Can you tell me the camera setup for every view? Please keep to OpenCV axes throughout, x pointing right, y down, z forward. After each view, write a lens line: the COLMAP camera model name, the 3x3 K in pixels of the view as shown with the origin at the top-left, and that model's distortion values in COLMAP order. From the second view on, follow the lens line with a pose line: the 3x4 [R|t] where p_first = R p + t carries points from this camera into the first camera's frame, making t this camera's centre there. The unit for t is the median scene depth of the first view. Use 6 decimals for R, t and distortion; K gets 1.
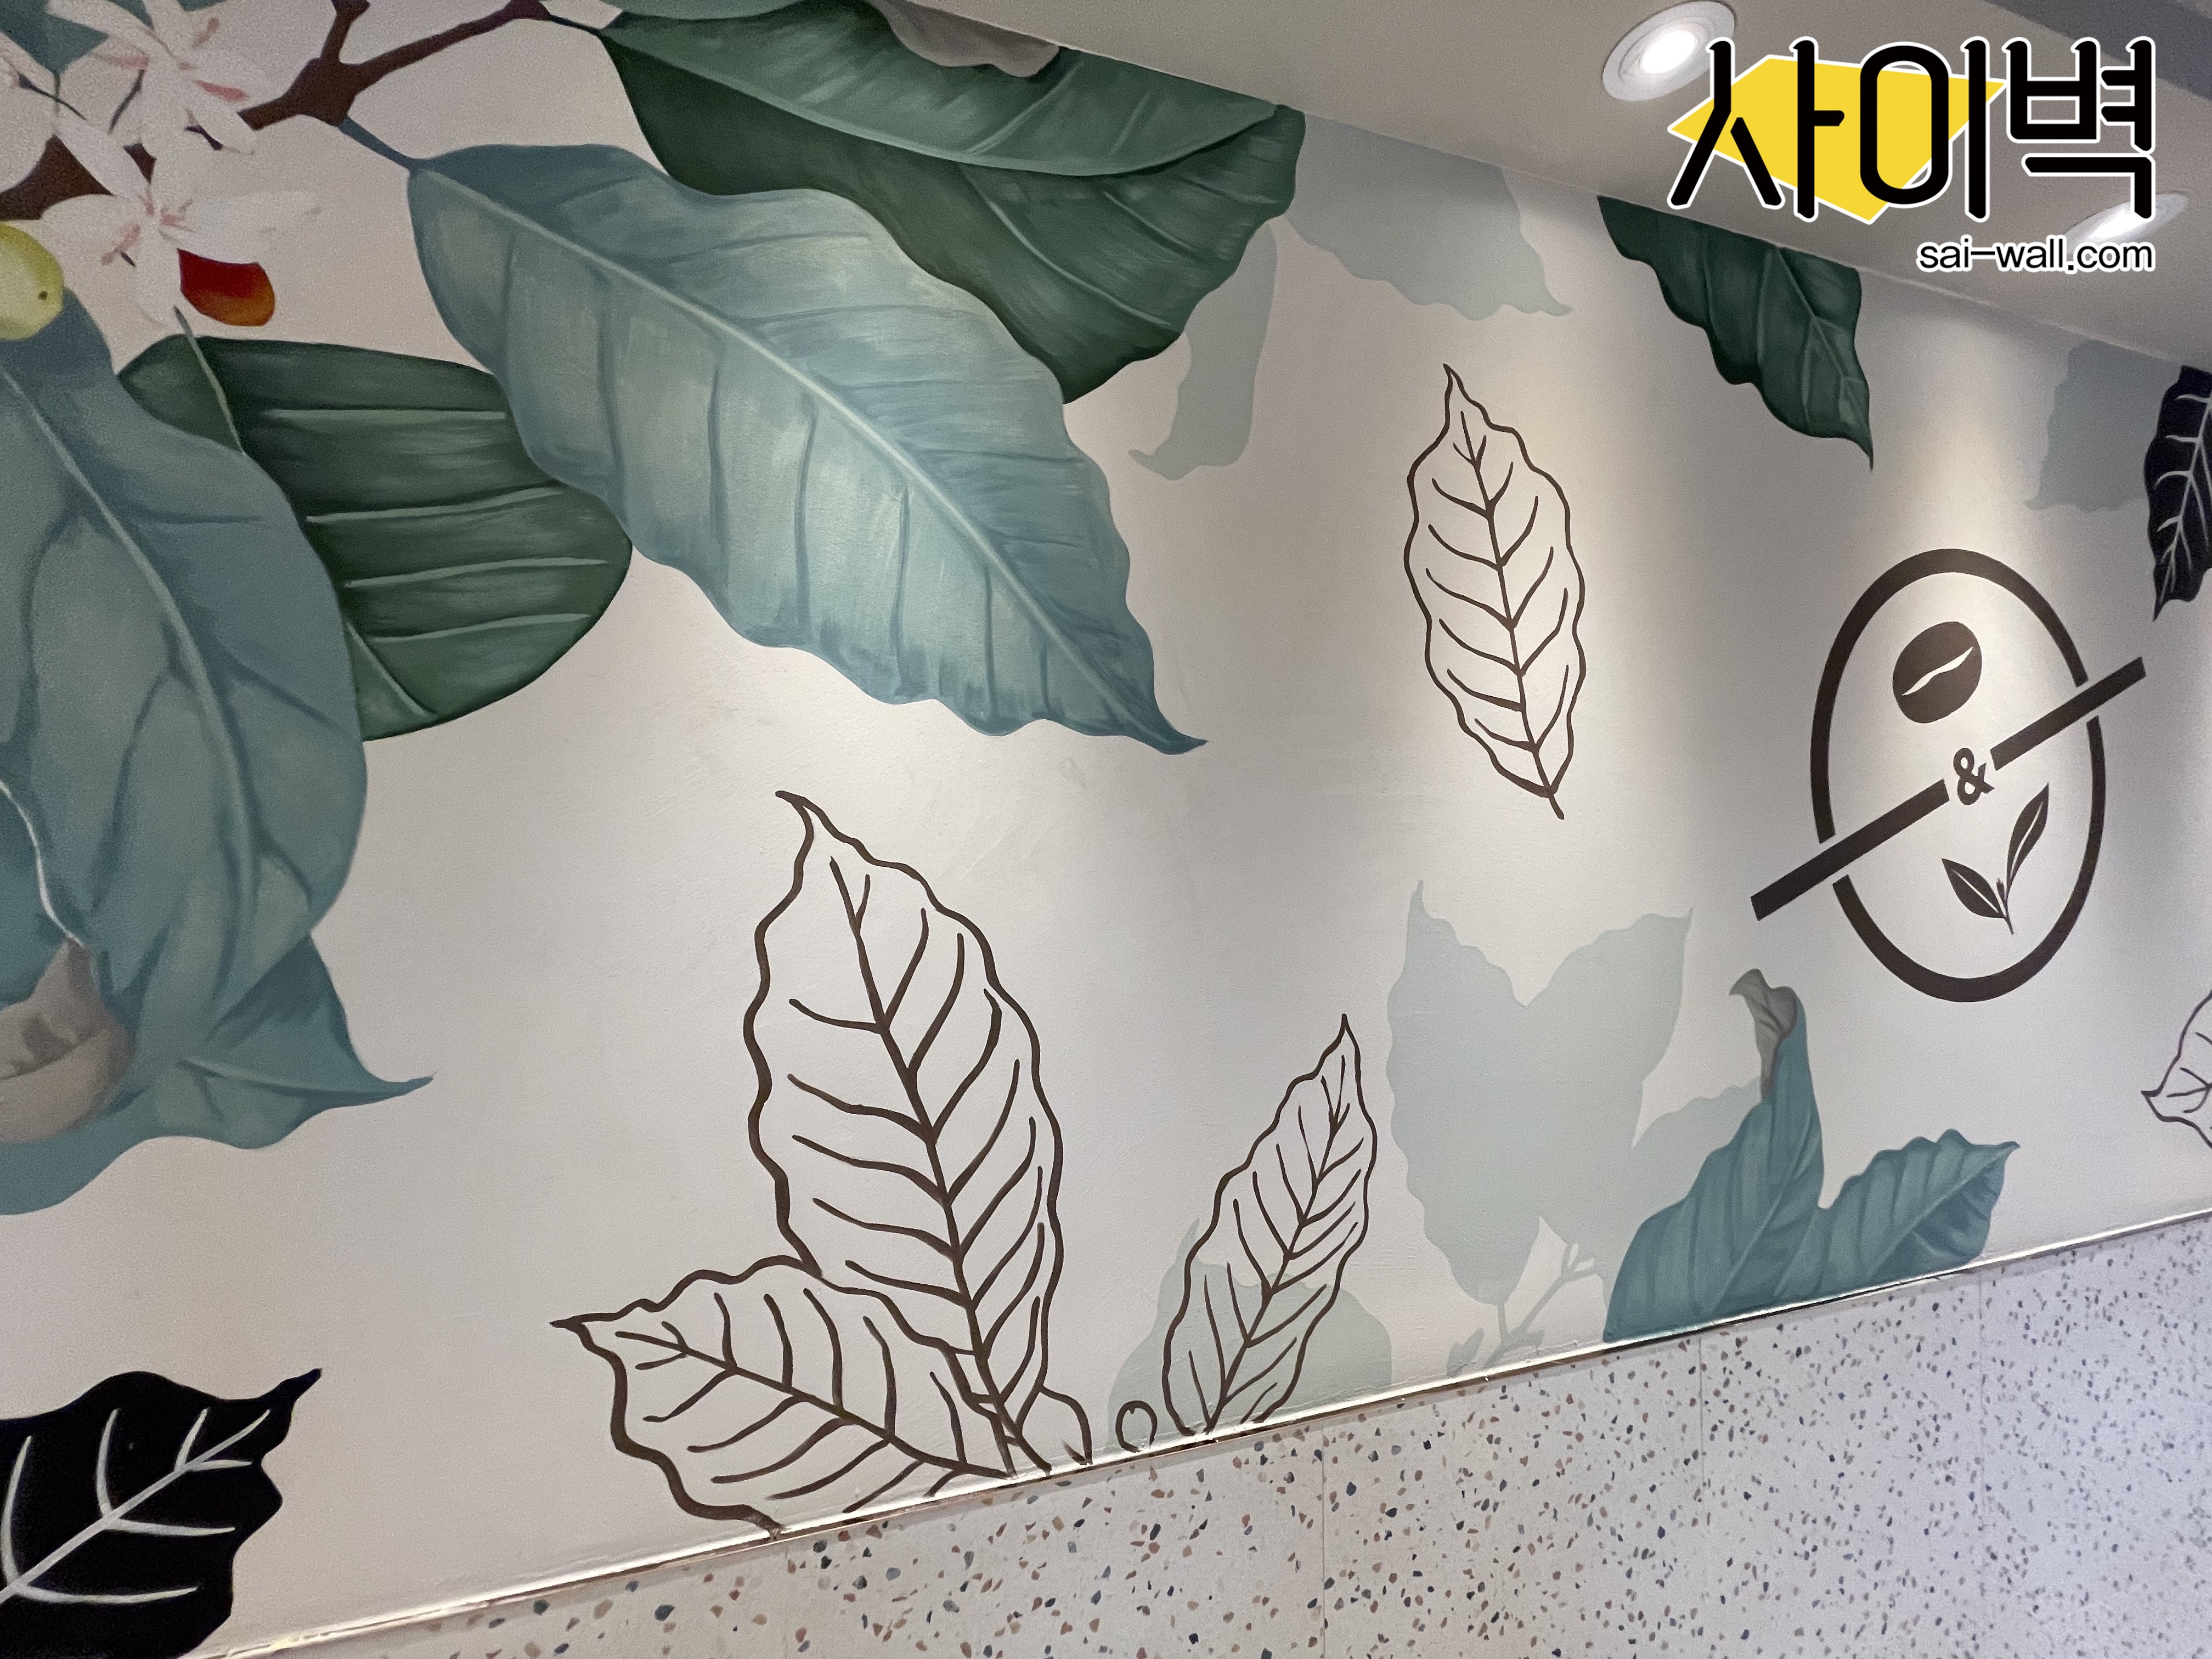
lens RADIAL K [[893.6, 0, 1101.1], [0, 893.6, 813.1], [0, 0, 1]] dist [-0.003803, -0.000529]
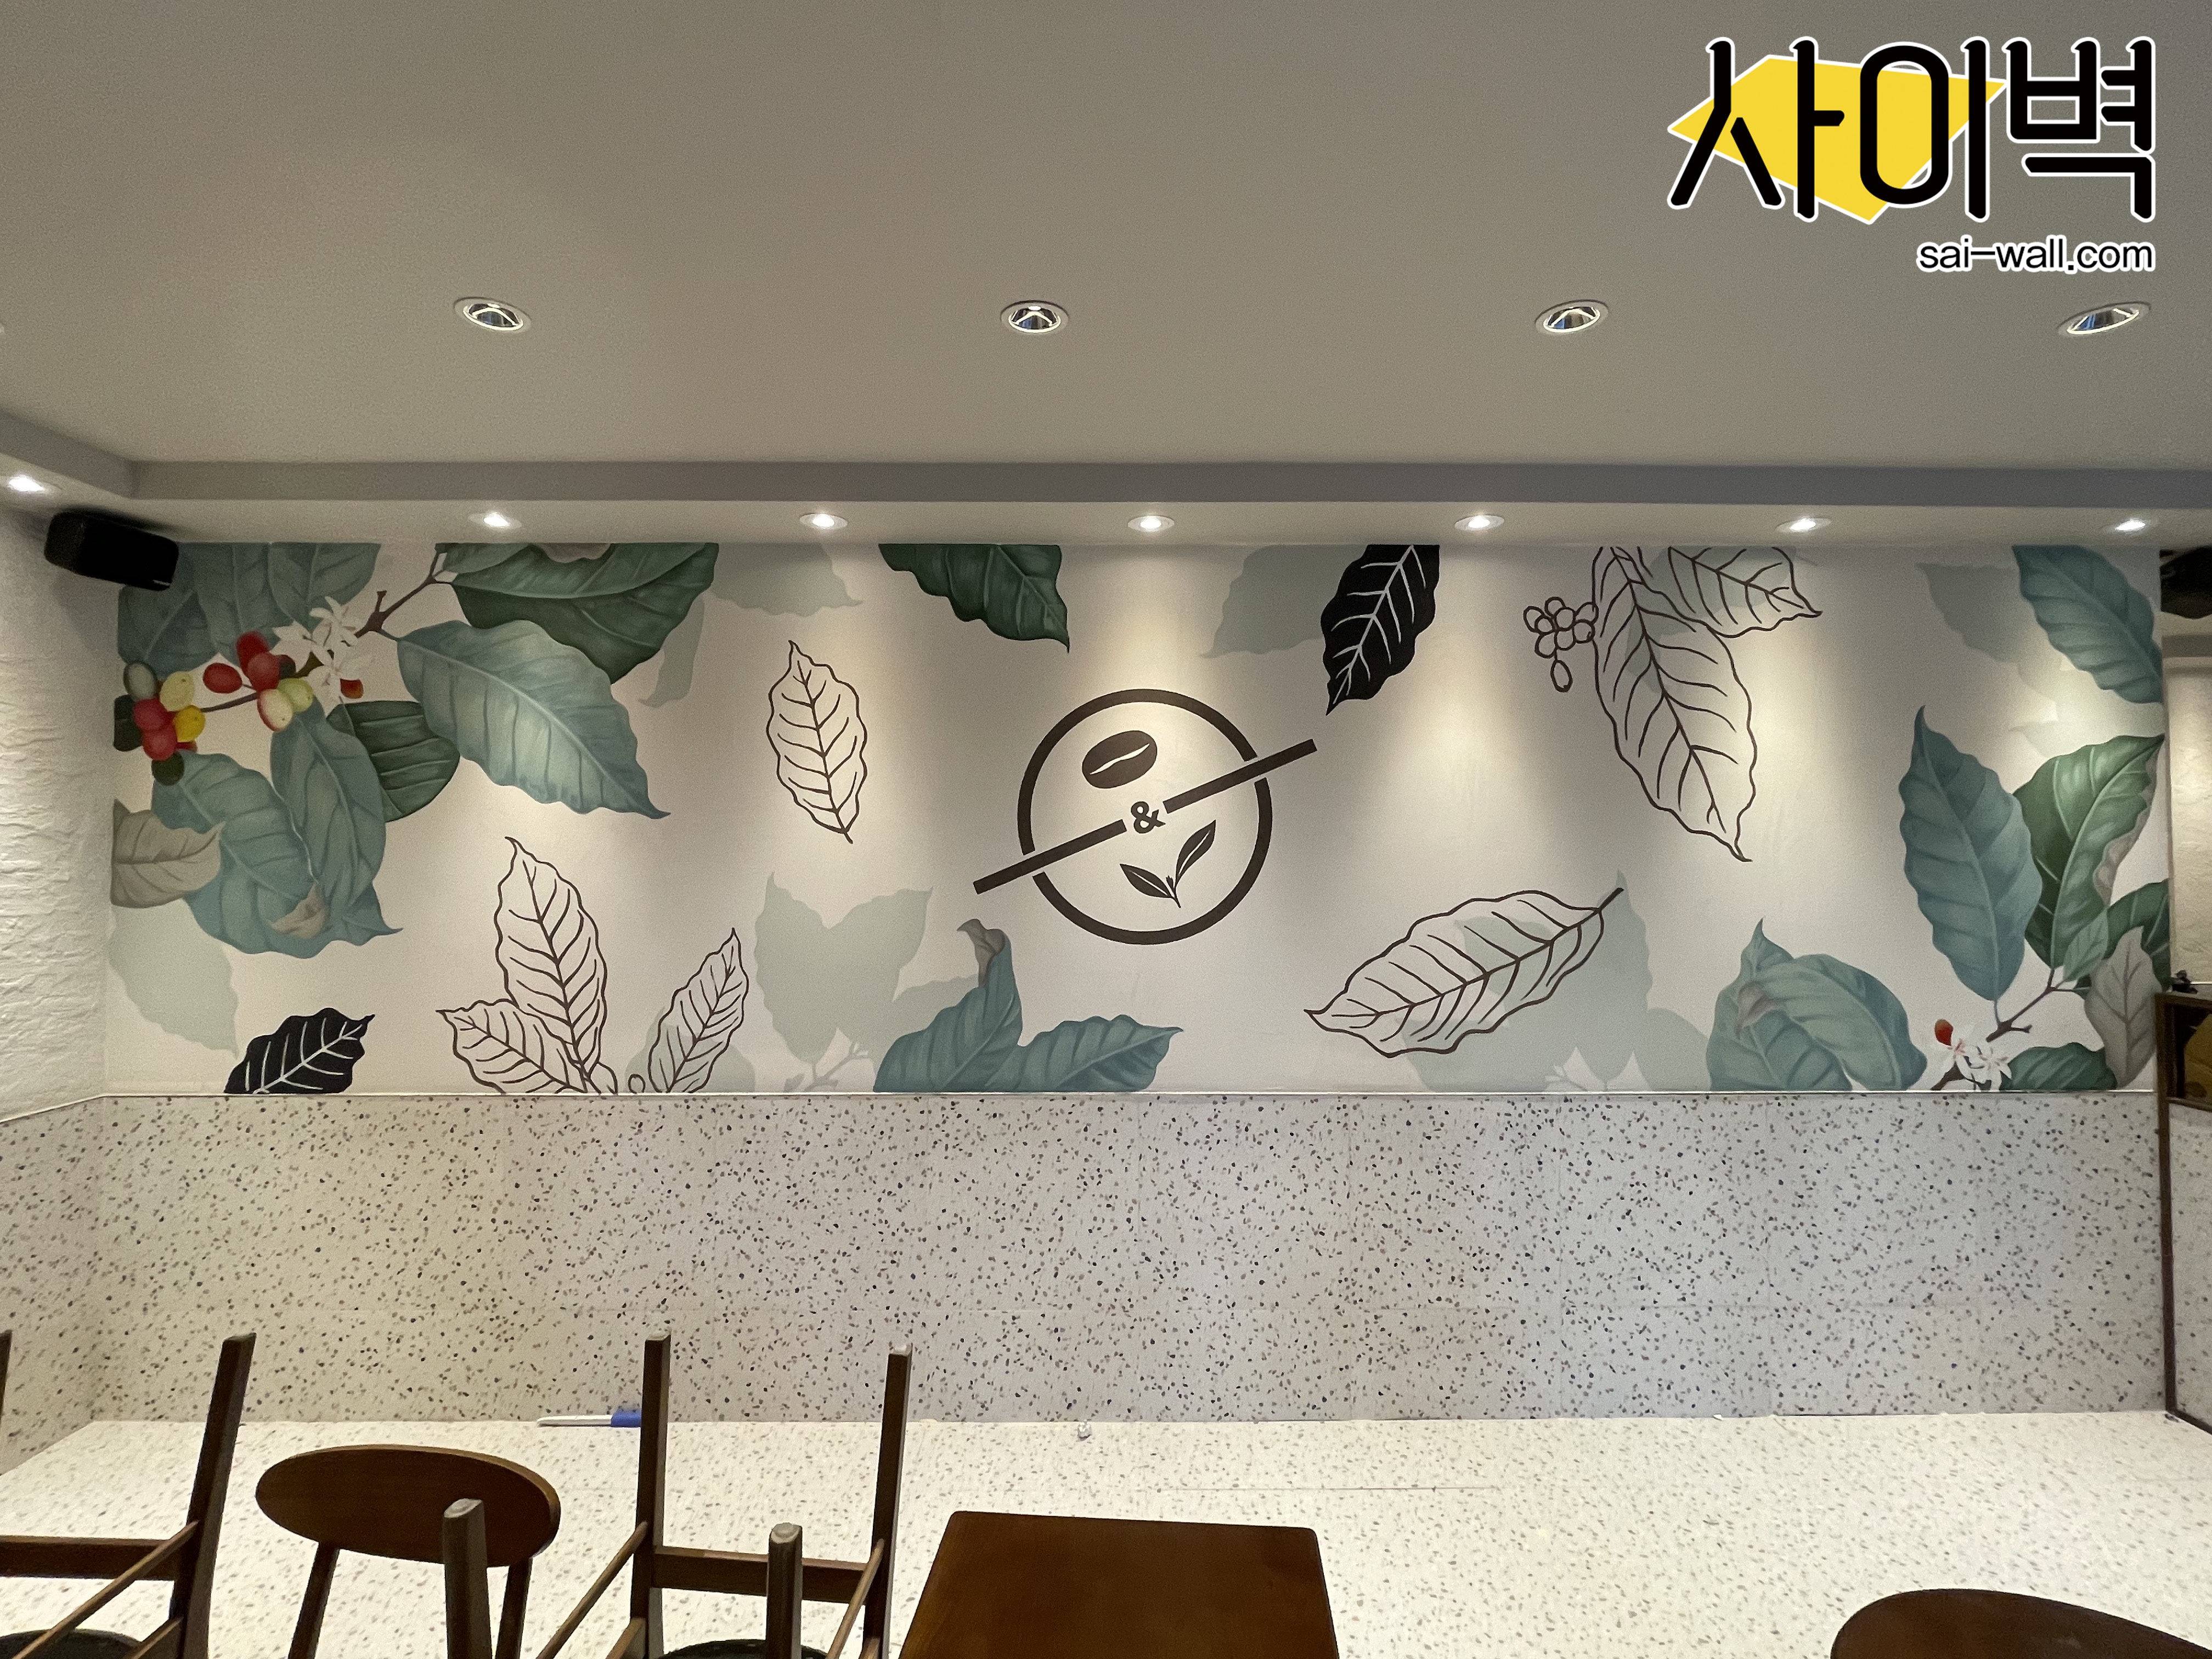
lens RADIAL K [[1050.1, 0, 1113.1], [0, 1050.1, 807.0], [0, 0, 1]] dist [-0.008365, 0.003149]
pose [[0.954367, -0.010803, -0.298441, 2.088934], [0.009115, 0.999934, -0.007048, -0.065130], [0.298497, 0.004006, 0.954402, -1.356912]]
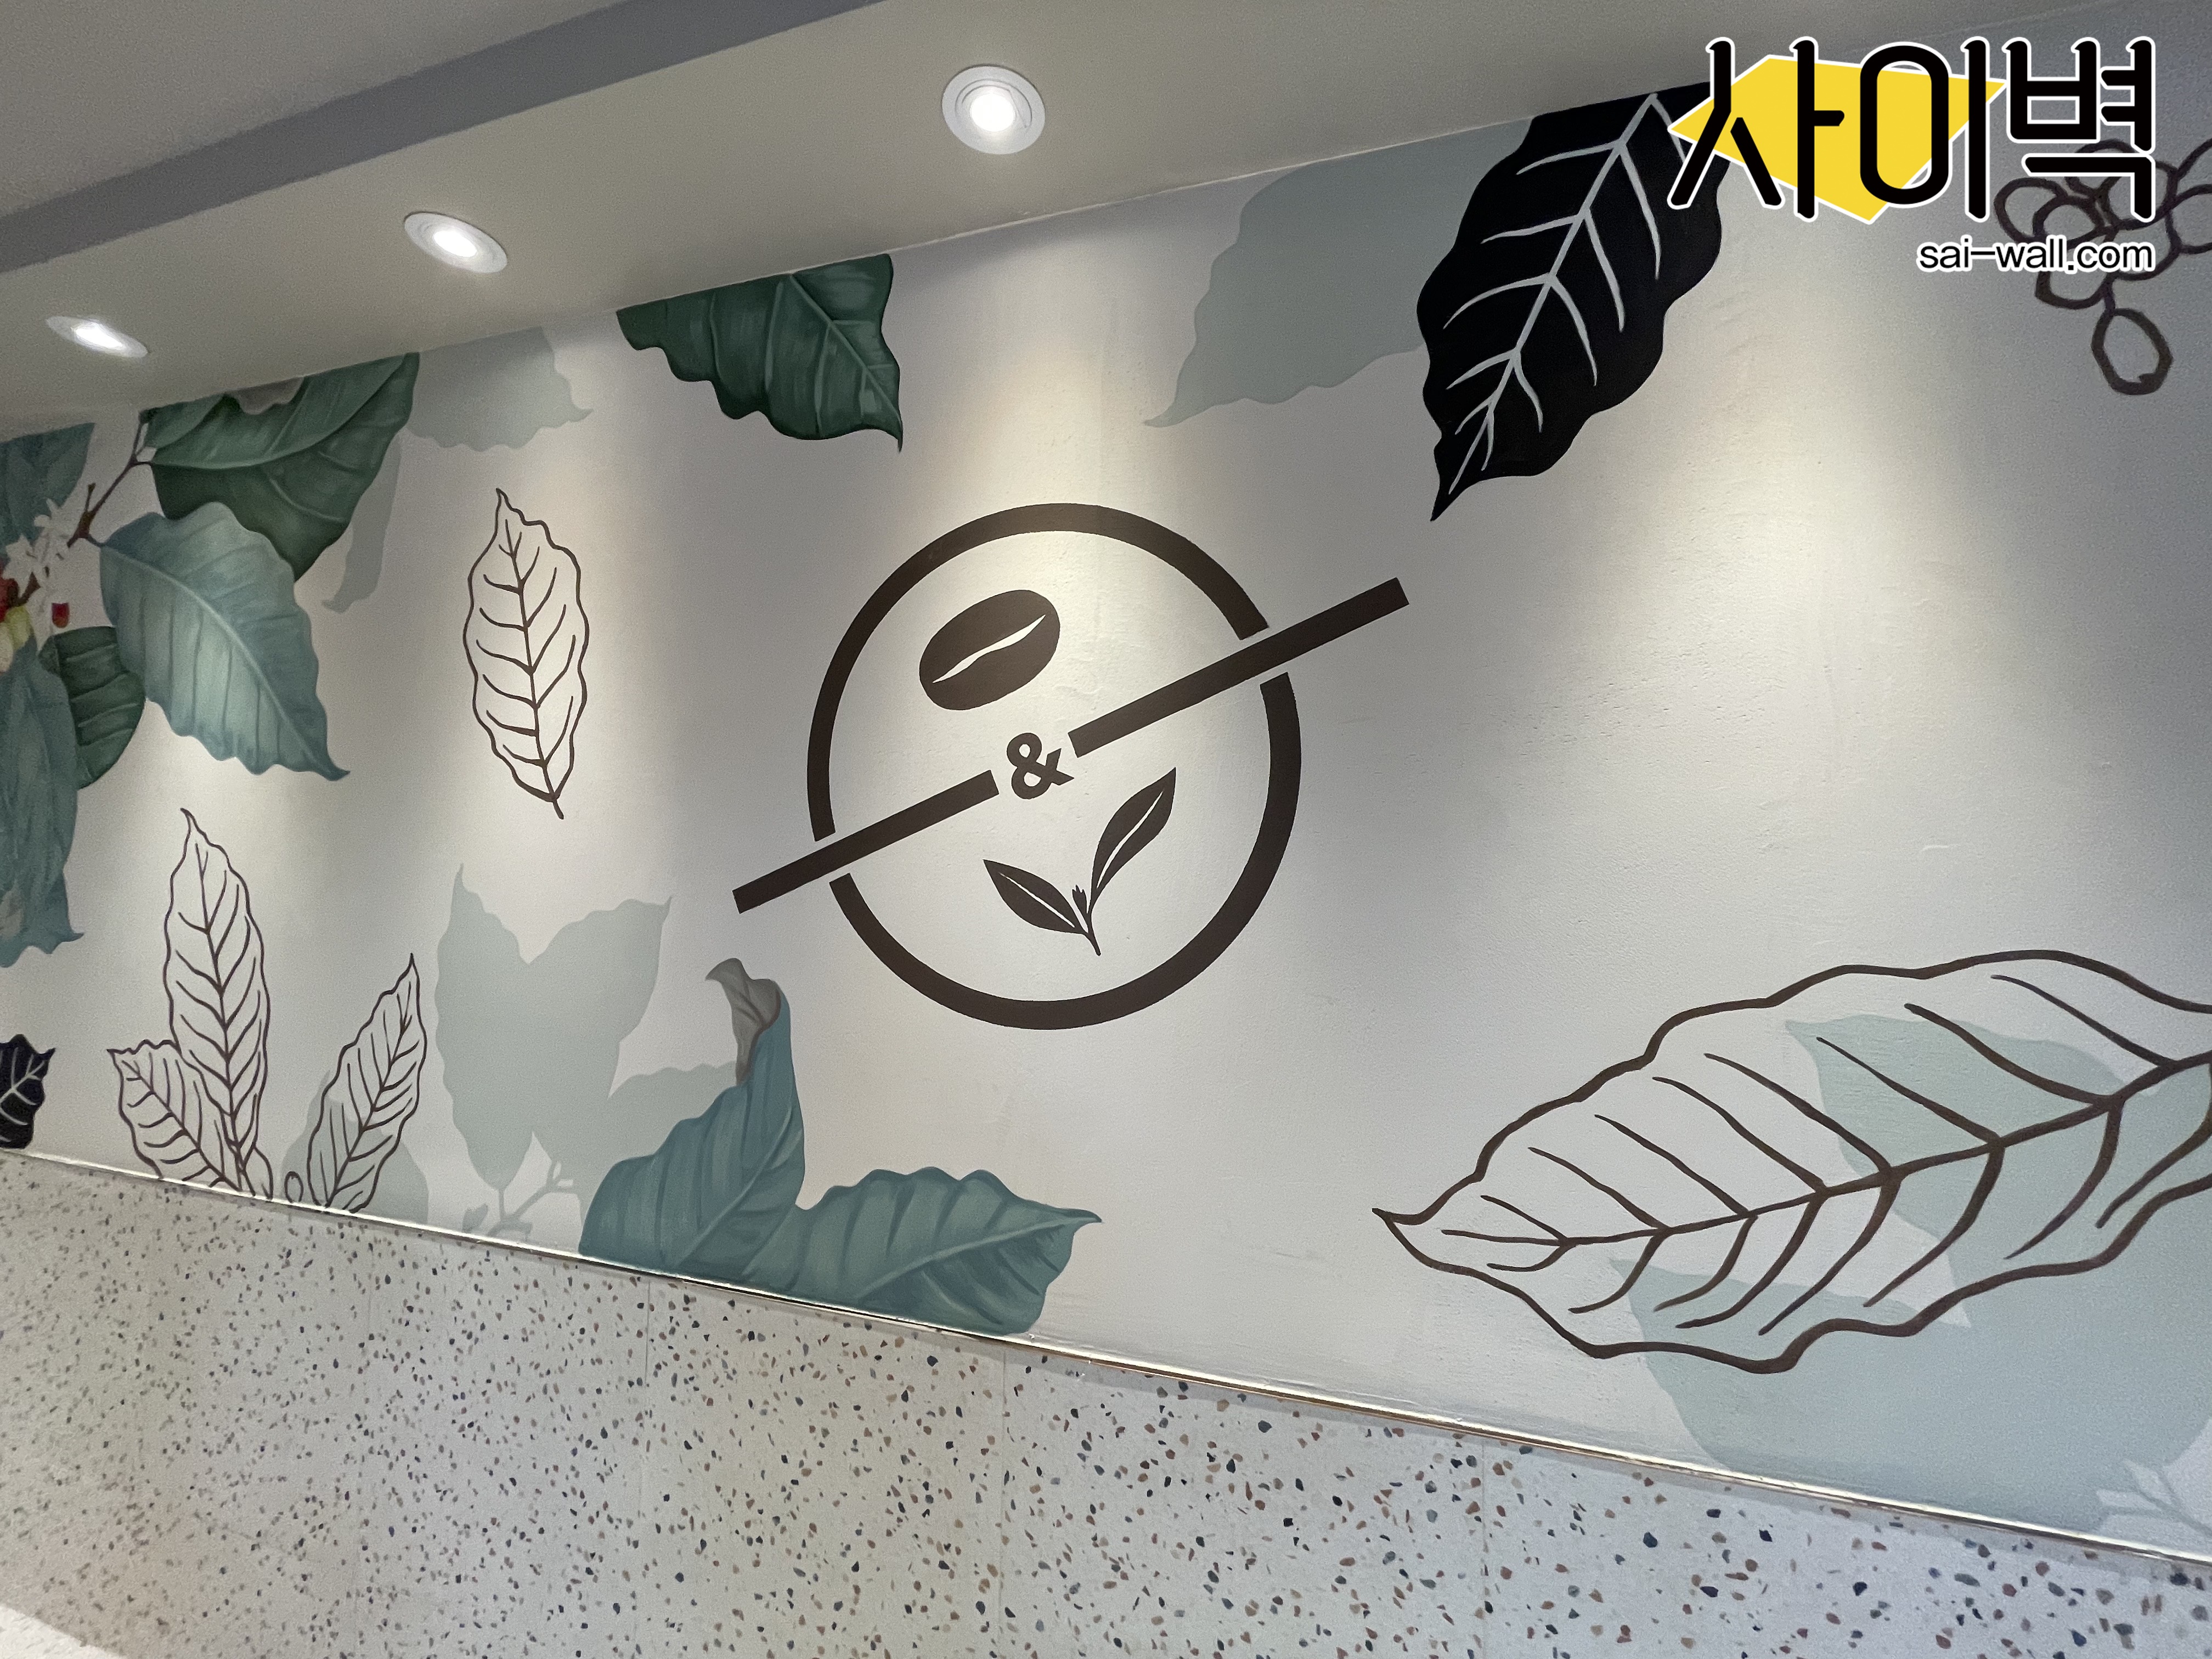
lens RADIAL K [[893.6, 0, 1094.4], [0, 893.6, 818.8], [0, 0, 1]] dist [-0.003803, -0.000529]
pose [[0.819910, -0.016121, -0.572265, 2.064553], [0.000198, 0.999611, -0.027875, 0.046225], [0.572492, 0.022742, 0.819595, 0.449004]]
